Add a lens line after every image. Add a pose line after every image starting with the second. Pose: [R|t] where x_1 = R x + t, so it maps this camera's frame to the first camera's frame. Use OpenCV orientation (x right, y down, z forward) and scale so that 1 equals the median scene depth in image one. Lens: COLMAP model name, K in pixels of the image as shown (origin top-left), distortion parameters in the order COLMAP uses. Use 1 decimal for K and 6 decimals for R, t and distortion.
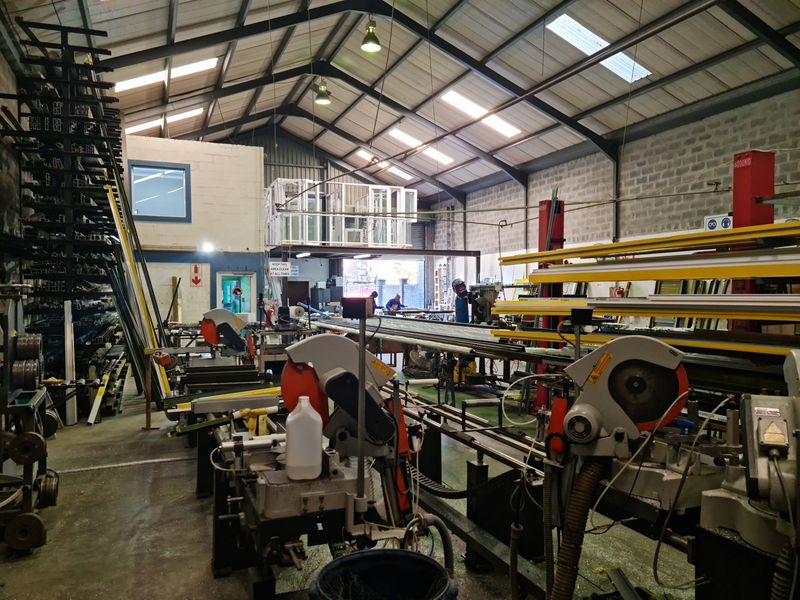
lens RADIAL K [[649.5, 0, 404.2], [0, 649.5, 294.4], [0, 0, 1]] dist [0.102822, -0.116161]
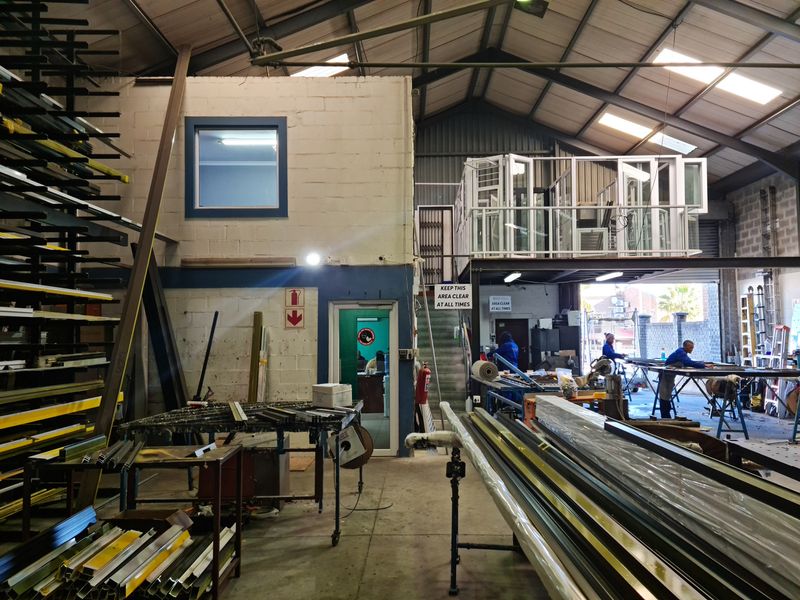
lens RADIAL K [[649.5, 0, 405.0], [0, 649.5, 297.3], [0, 0, 1]] dist [0.102822, -0.116161]
pose [[0.927489, -0.027471, -0.372840, -0.024515], [0.006052, 0.998269, -0.058499, -0.006795], [0.373802, 0.052001, 0.926050, 0.657866]]
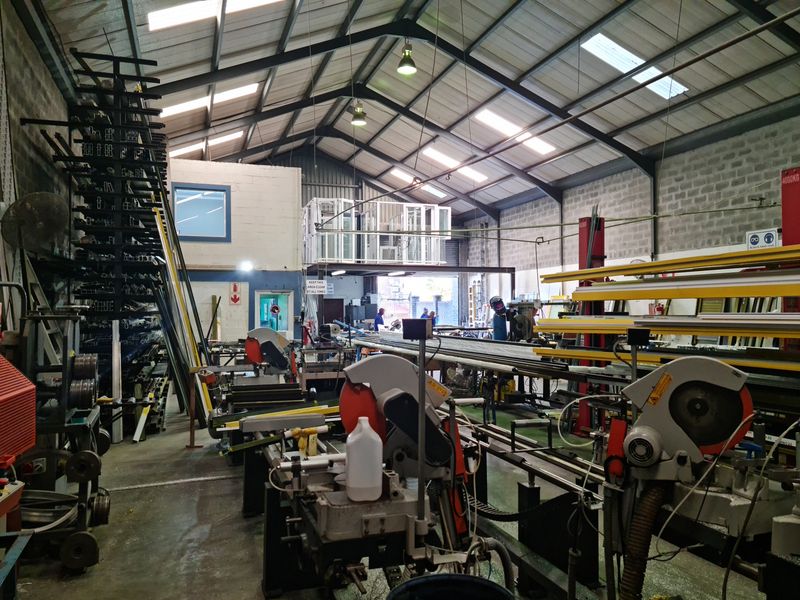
lens RADIAL K [[649.5, 0, 408.2], [0, 649.5, 284.5], [0, 0, 1]] dist [0.102822, -0.116161]
pose [[0.999075, -0.005706, -0.042612, -0.007459], [0.003962, 0.999155, -0.040904, -0.001277], [0.042809, 0.040697, 0.998254, -0.002144]]
